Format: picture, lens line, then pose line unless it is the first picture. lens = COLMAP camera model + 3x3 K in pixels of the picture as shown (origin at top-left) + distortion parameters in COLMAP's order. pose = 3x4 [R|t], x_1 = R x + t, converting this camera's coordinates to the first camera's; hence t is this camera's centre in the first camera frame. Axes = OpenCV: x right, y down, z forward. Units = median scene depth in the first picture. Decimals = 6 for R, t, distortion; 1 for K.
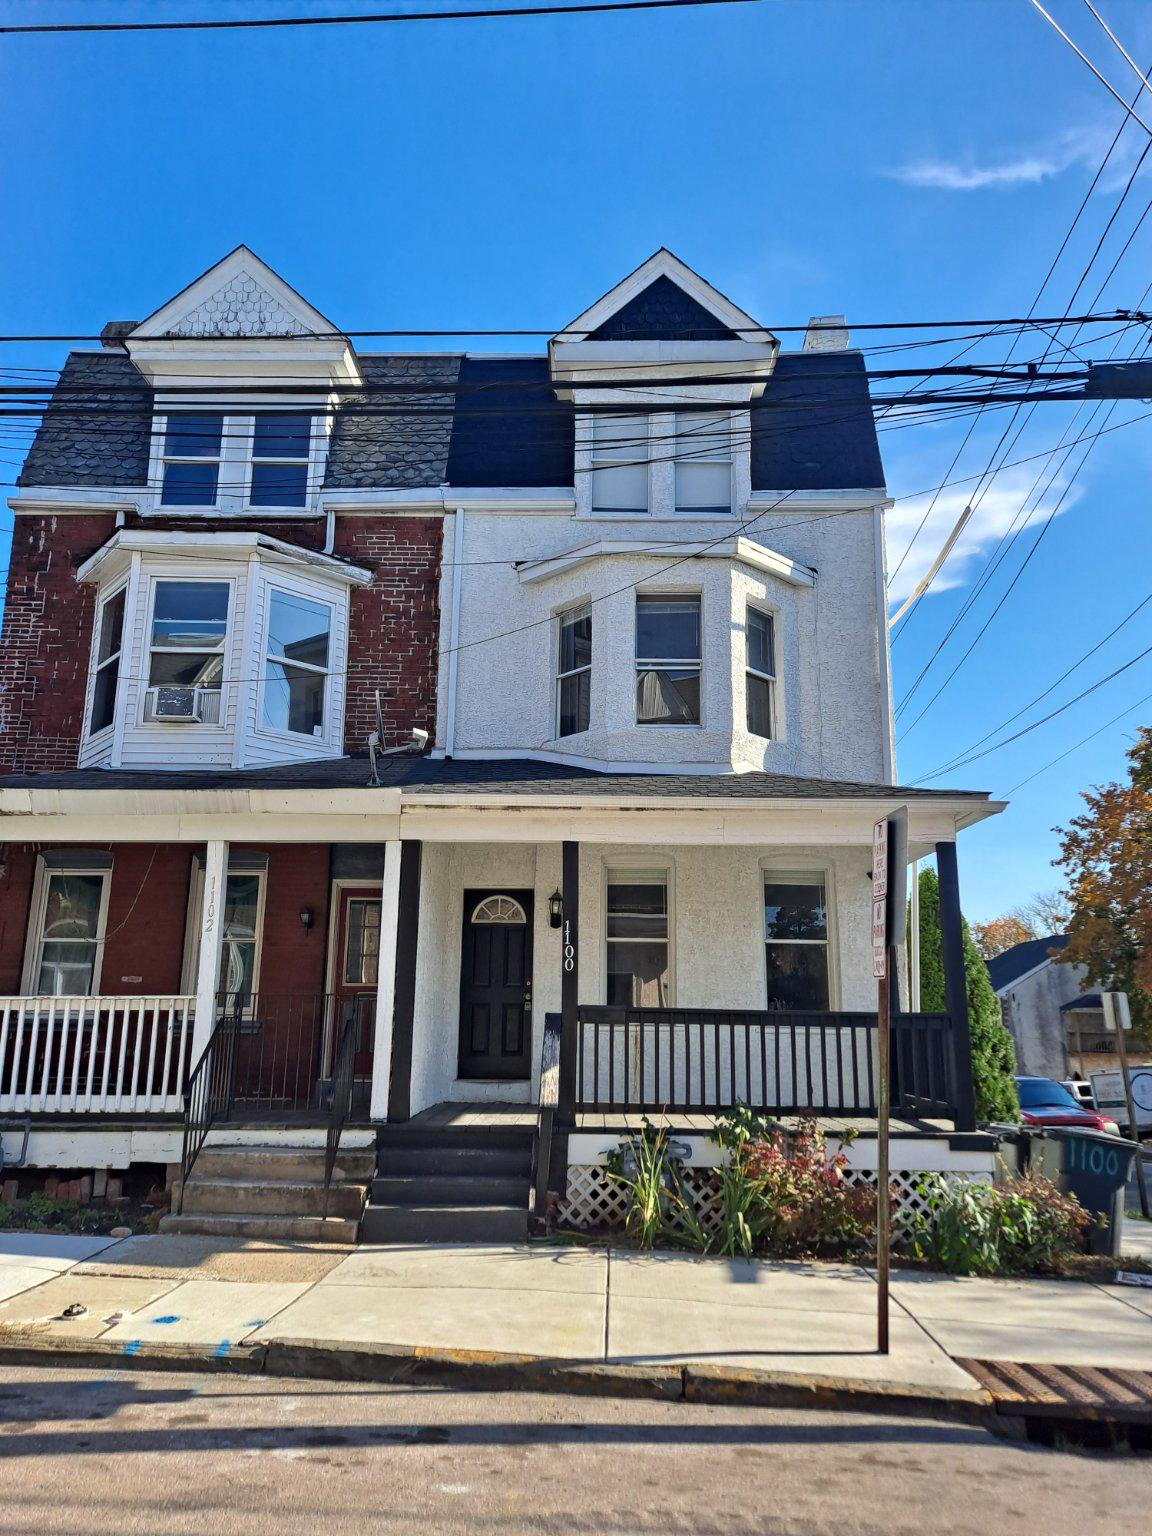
lens RADIAL K [[1112.5, 0, 574.2], [0, 1112.5, 766.9], [0, 0, 1]] dist [0.023172, -0.008449]
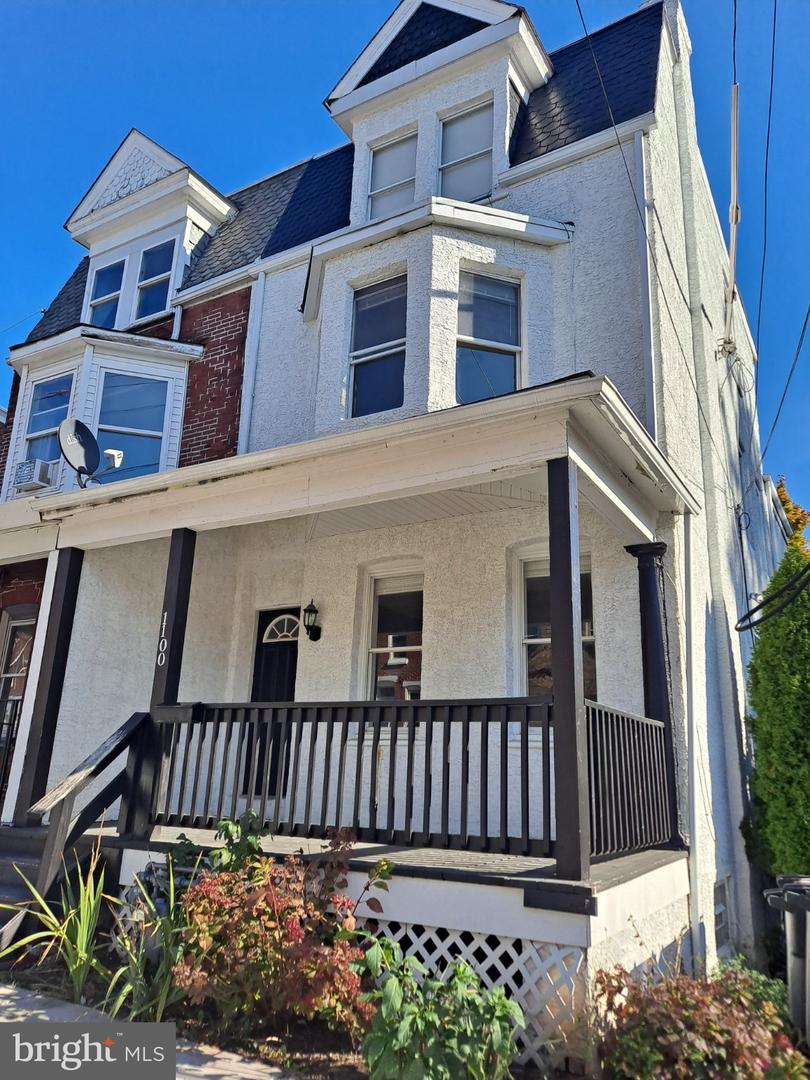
lens RADIAL K [[782.2, 0, 408.4], [0, 782.2, 539.6], [0, 0, 1]] dist [0.023172, -0.008449]
pose [[0.875090, -0.123413, -0.467960, 0.375791], [0.089860, 0.991560, -0.093460, 0.123455], [0.475544, 0.039735, 0.878794, 0.411749]]
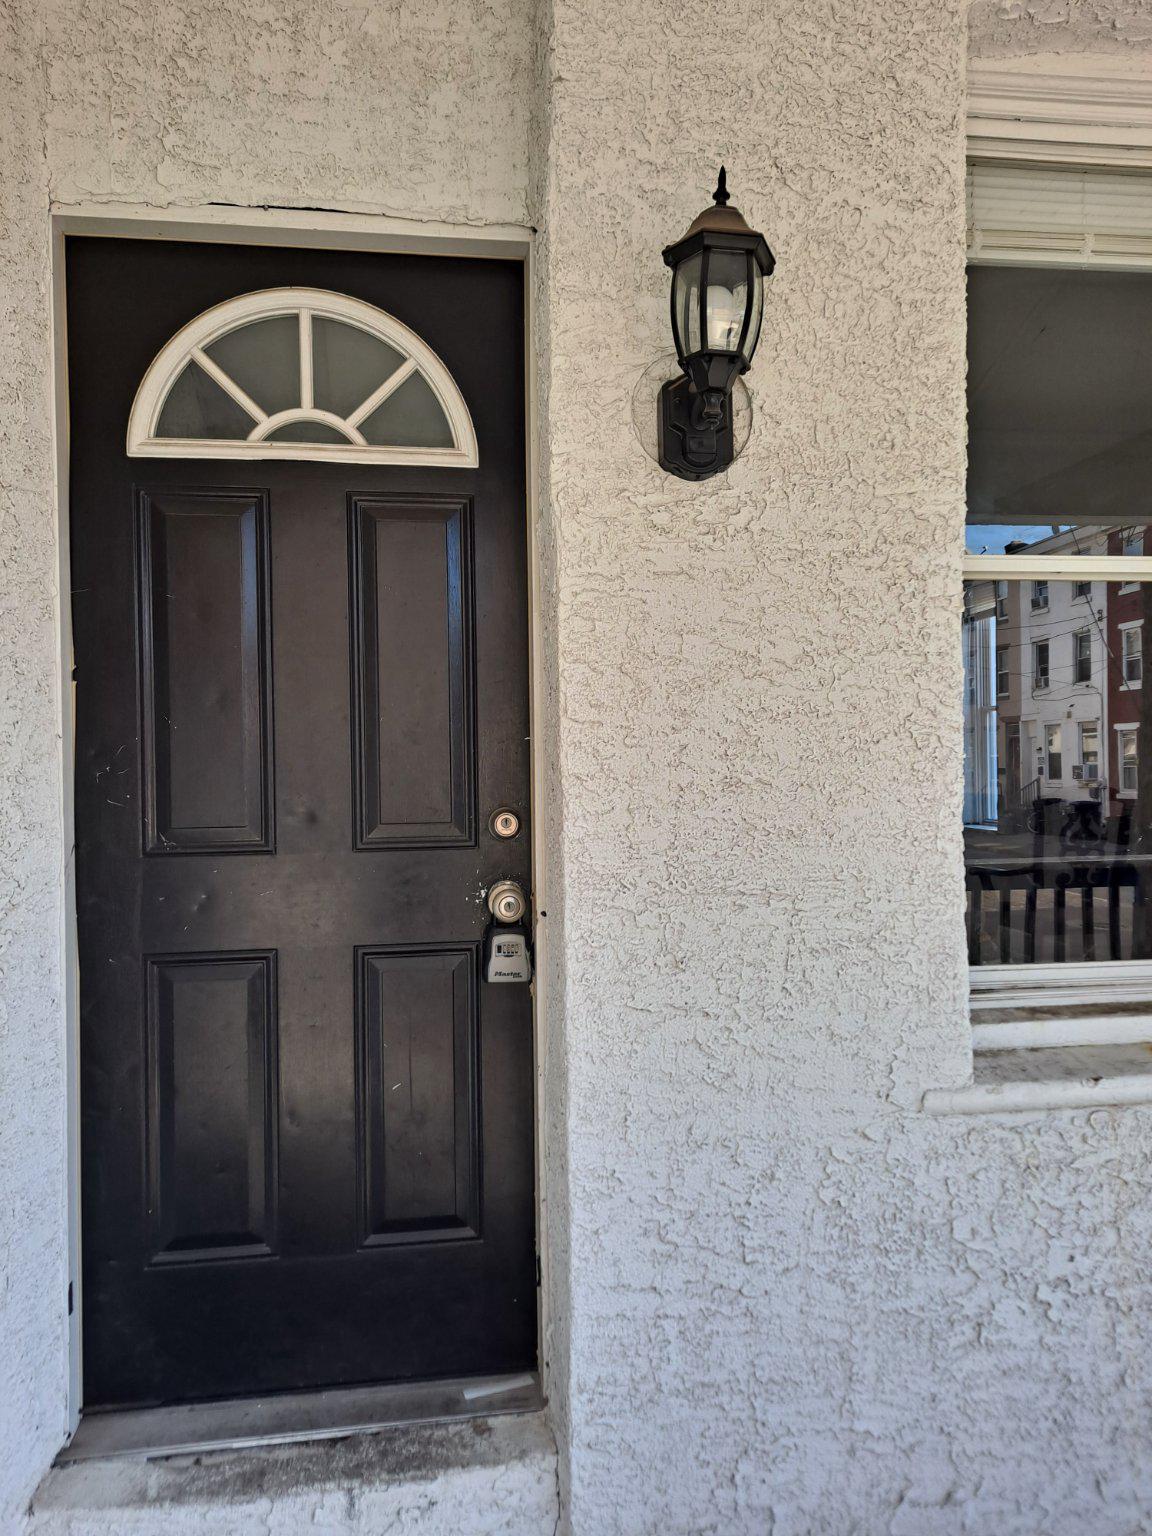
lens RADIAL K [[1112.5, 0, 581.2], [0, 1112.5, 771.1], [0, 0, 1]] dist [0.023172, -0.008449]
pose [[0.985564, -0.025700, 0.167342, -0.056221], [-0.013452, 0.973400, 0.228718, 0.144173], [-0.168769, -0.227667, 0.959002, 0.817493]]
